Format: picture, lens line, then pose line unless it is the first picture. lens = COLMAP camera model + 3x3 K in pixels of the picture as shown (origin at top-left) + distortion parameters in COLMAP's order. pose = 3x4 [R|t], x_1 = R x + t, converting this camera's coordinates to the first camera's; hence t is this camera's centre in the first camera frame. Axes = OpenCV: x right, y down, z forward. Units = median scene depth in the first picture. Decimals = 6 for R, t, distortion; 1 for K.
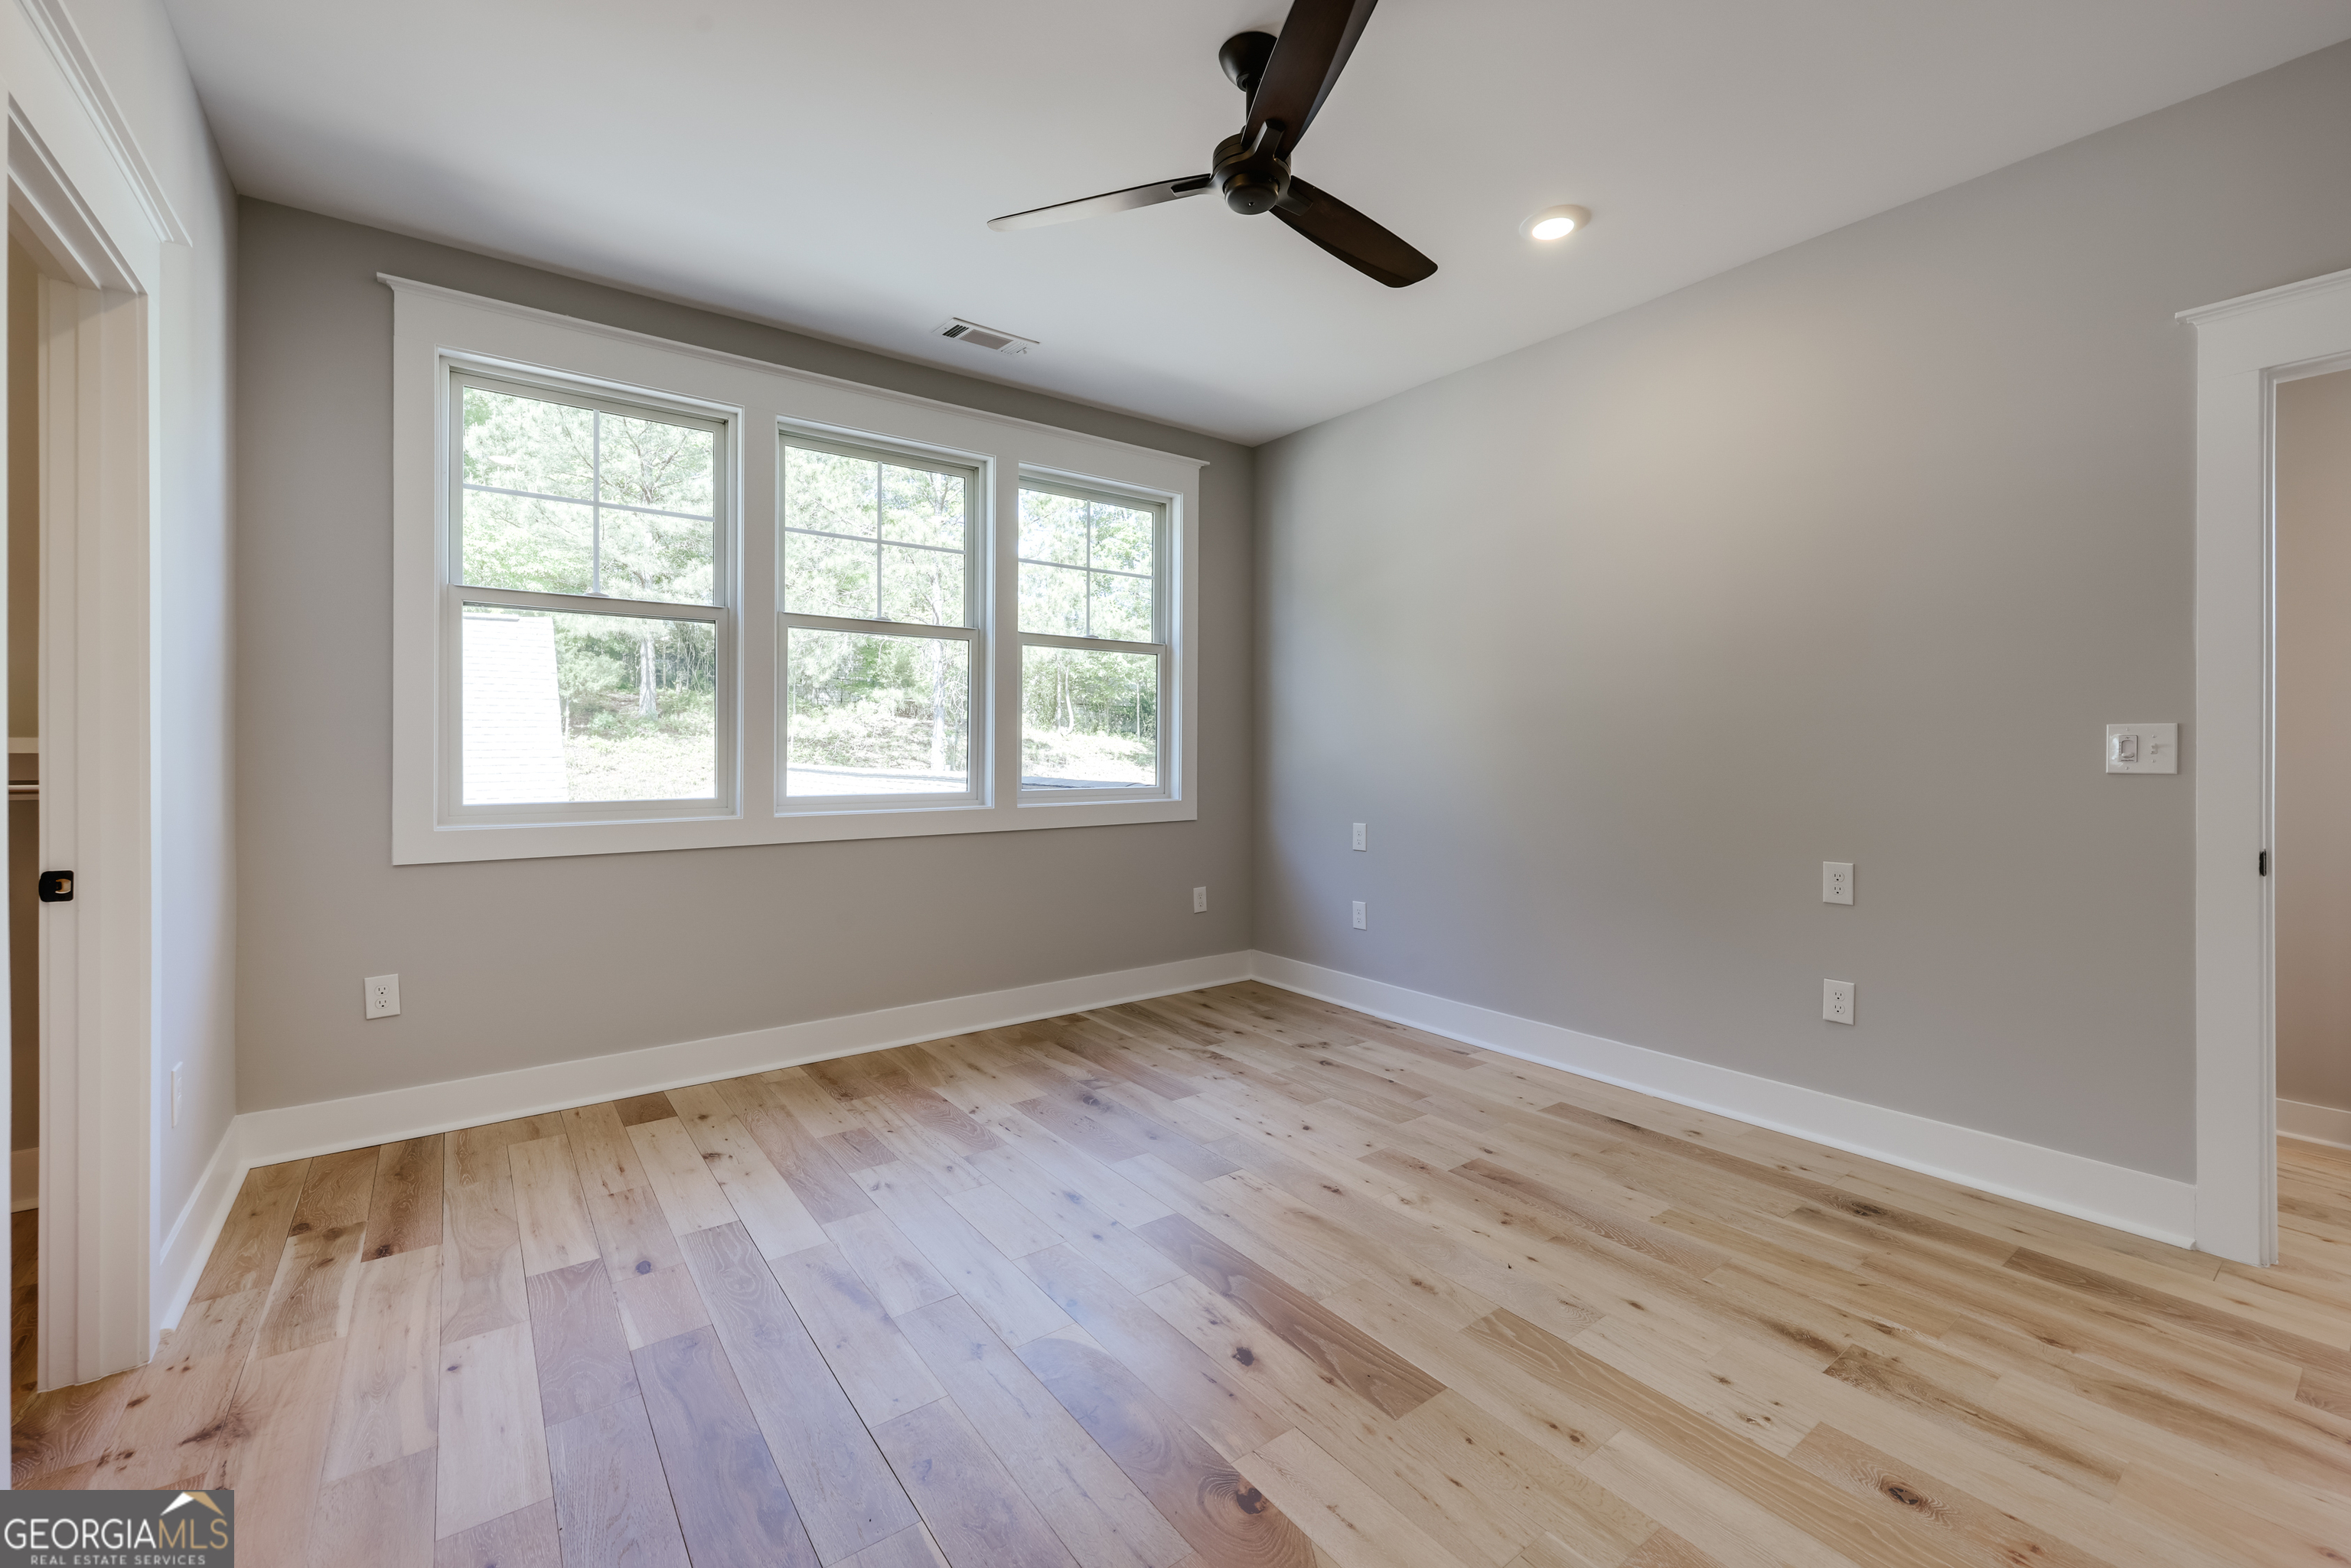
lens RADIAL K [[961.1, 0, 1207.1], [0, 961.1, 768.8], [0, 0, 1]] dist [-0.002194, 0.000464]
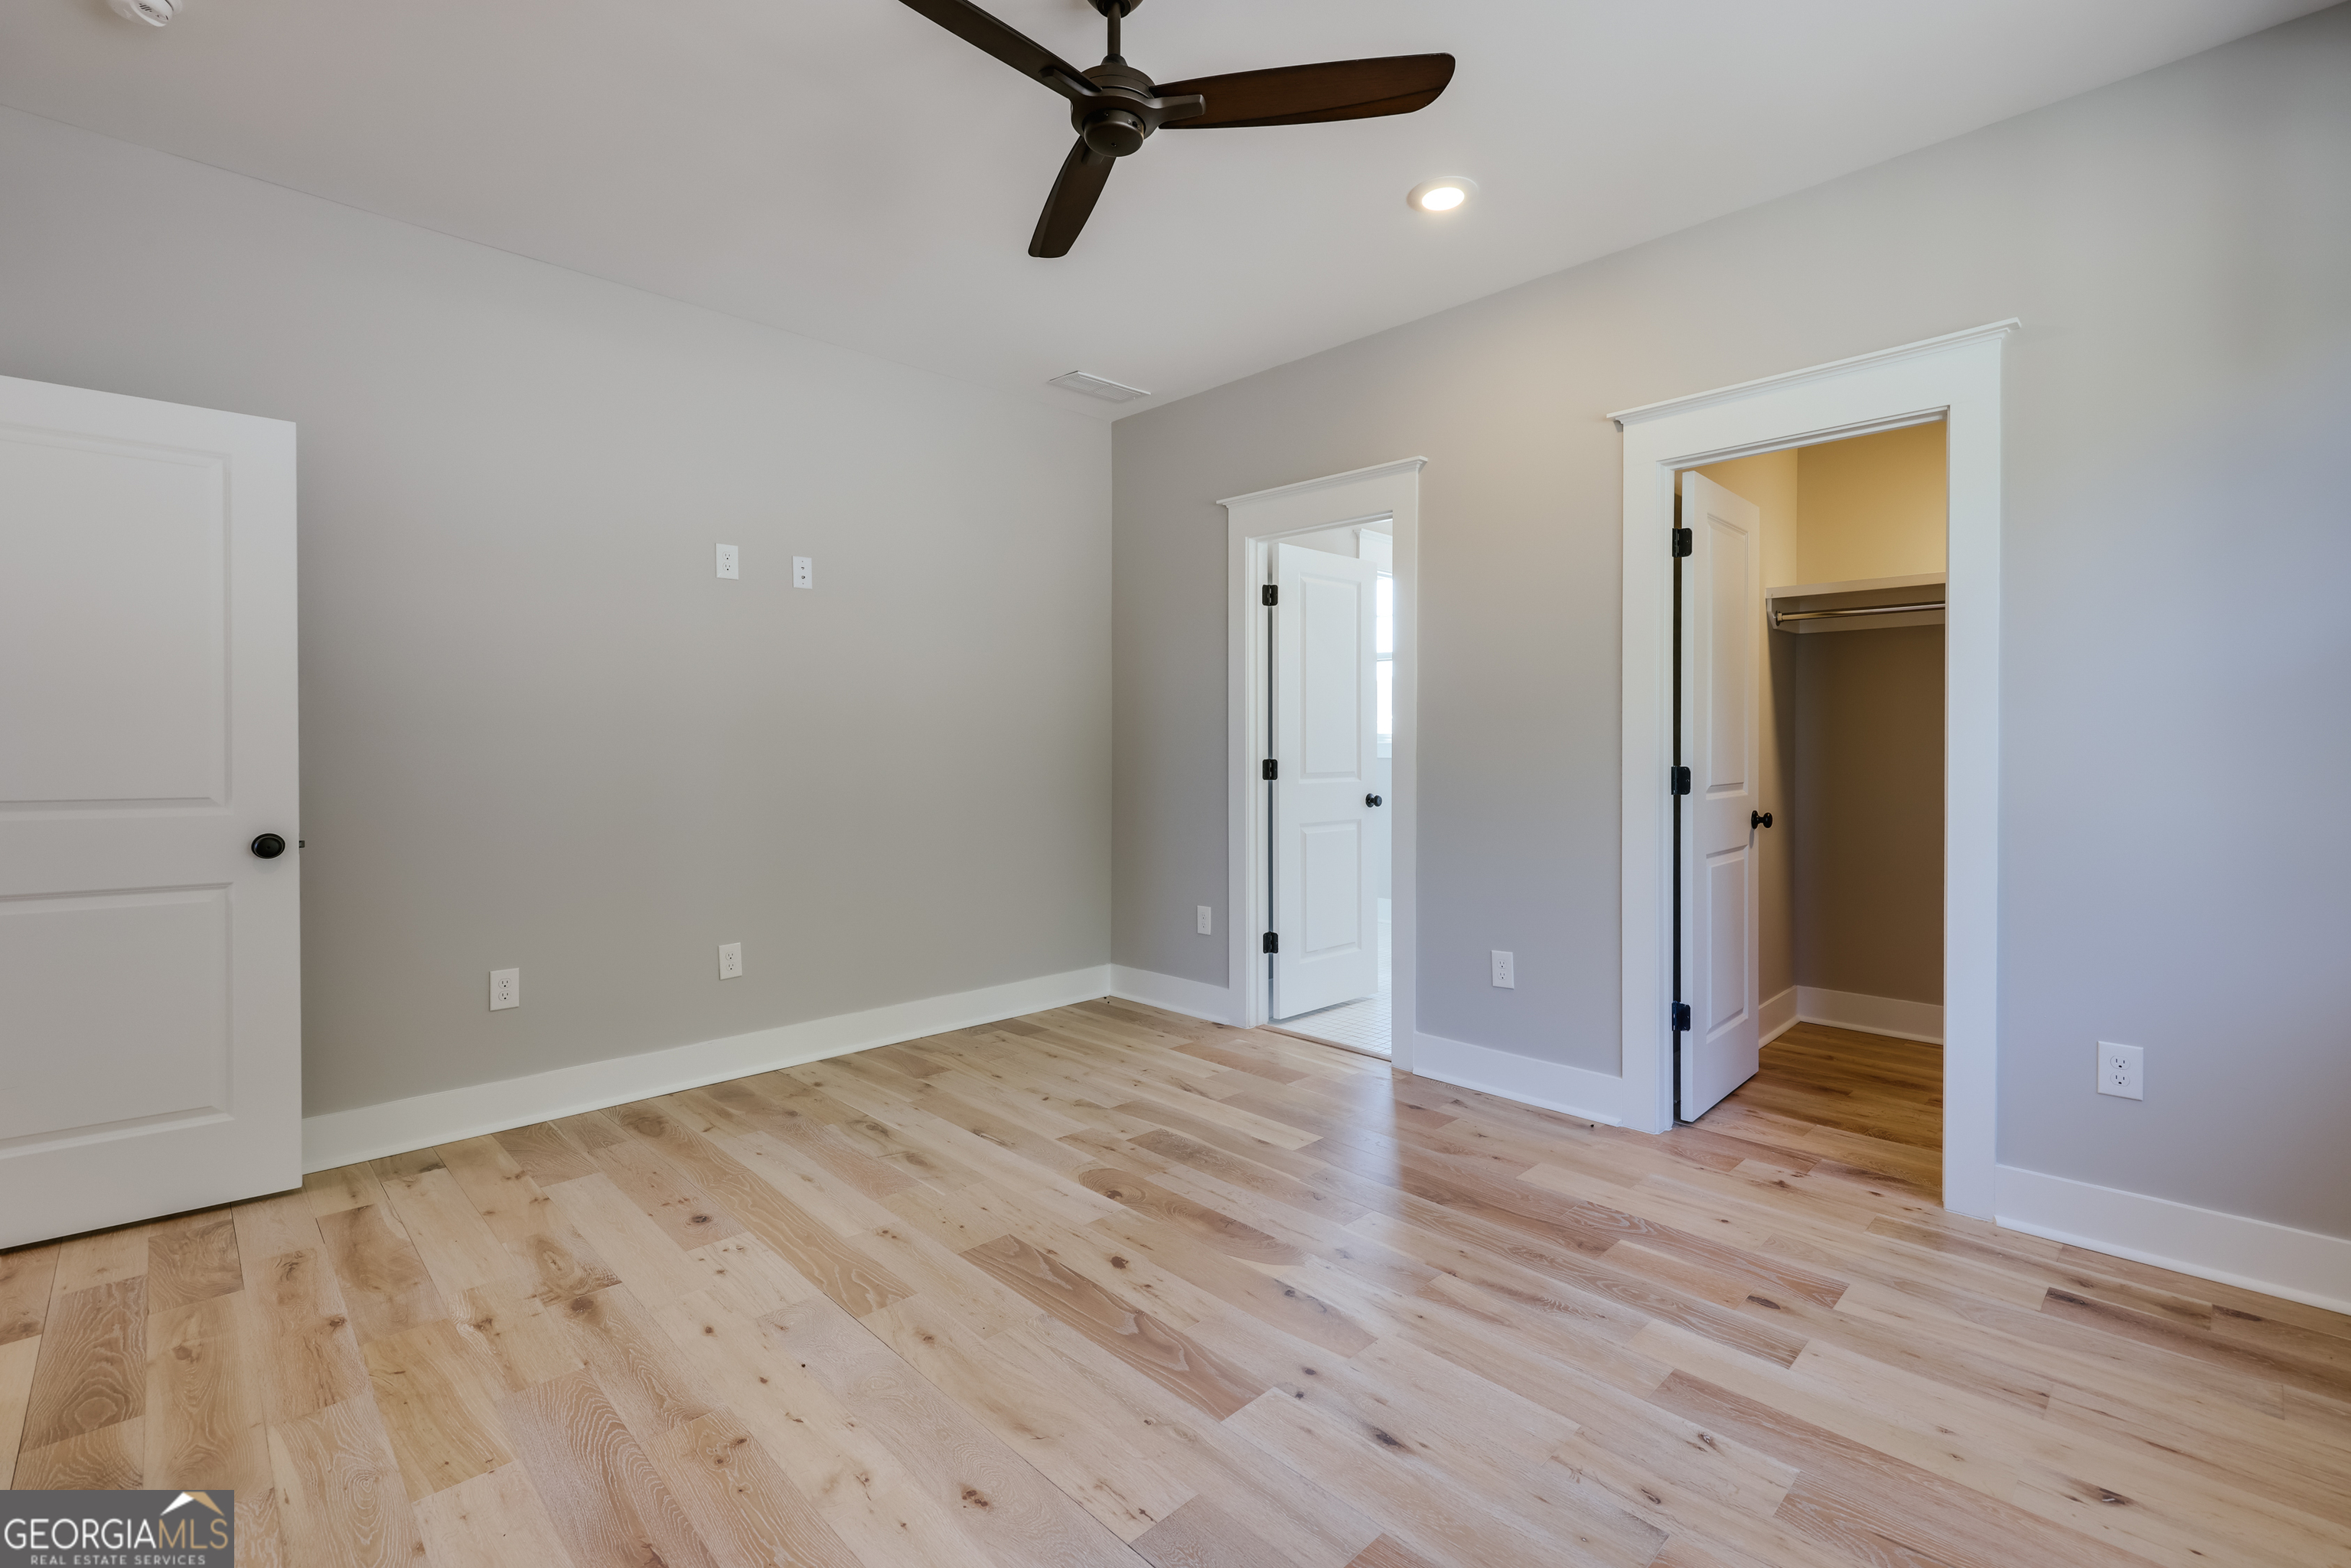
lens RADIAL K [[1032.3, 0, 1189.6], [0, 1032.3, 765.4], [0, 0, 1]] dist [0.001040, -0.000113]
pose [[-0.992809, 0.002107, -0.119691, 0.082734], [-0.001808, 0.999467, 0.032592, -0.032446], [0.119696, 0.032574, -0.992276, 1.807314]]
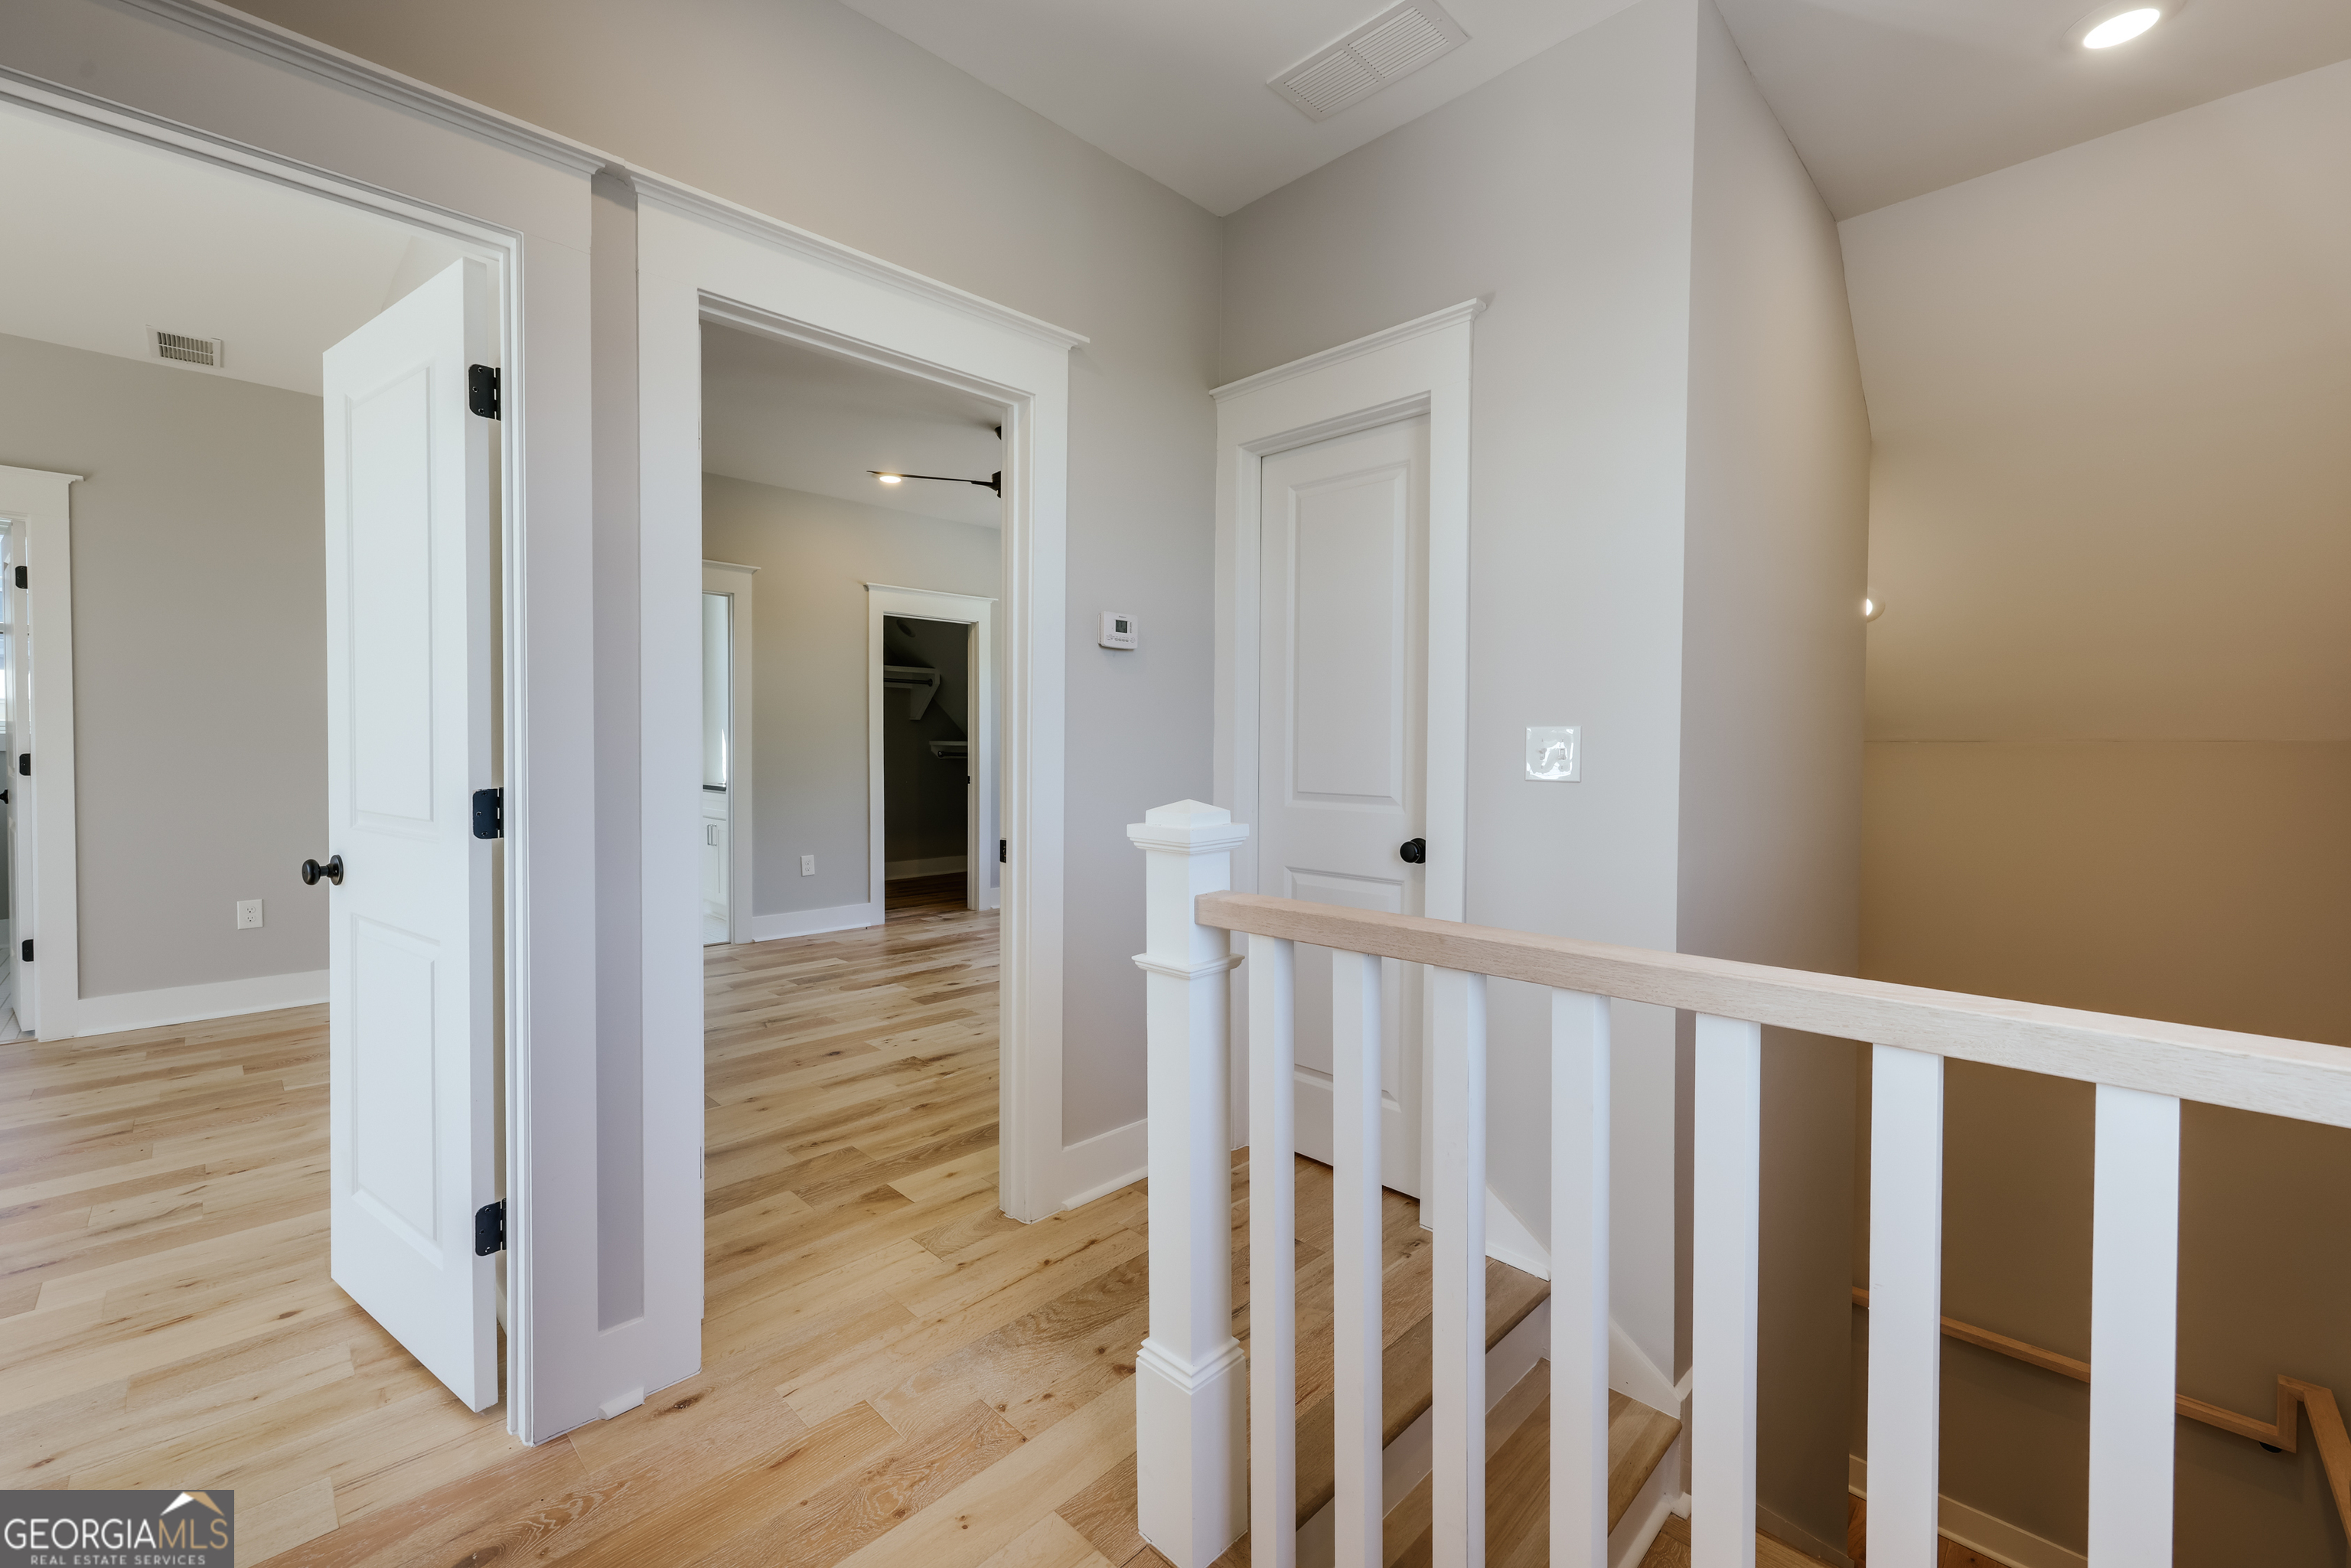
lens RADIAL K [[961.1, 0, 1162.6], [0, 961.1, 758.8], [0, 0, 1]] dist [-0.002194, 0.000464]
pose [[0.124371, 0.012062, -0.992163, 2.098394], [-0.021047, 0.999733, 0.009516, -0.014118], [0.992013, 0.019699, 0.124591, 0.979898]]
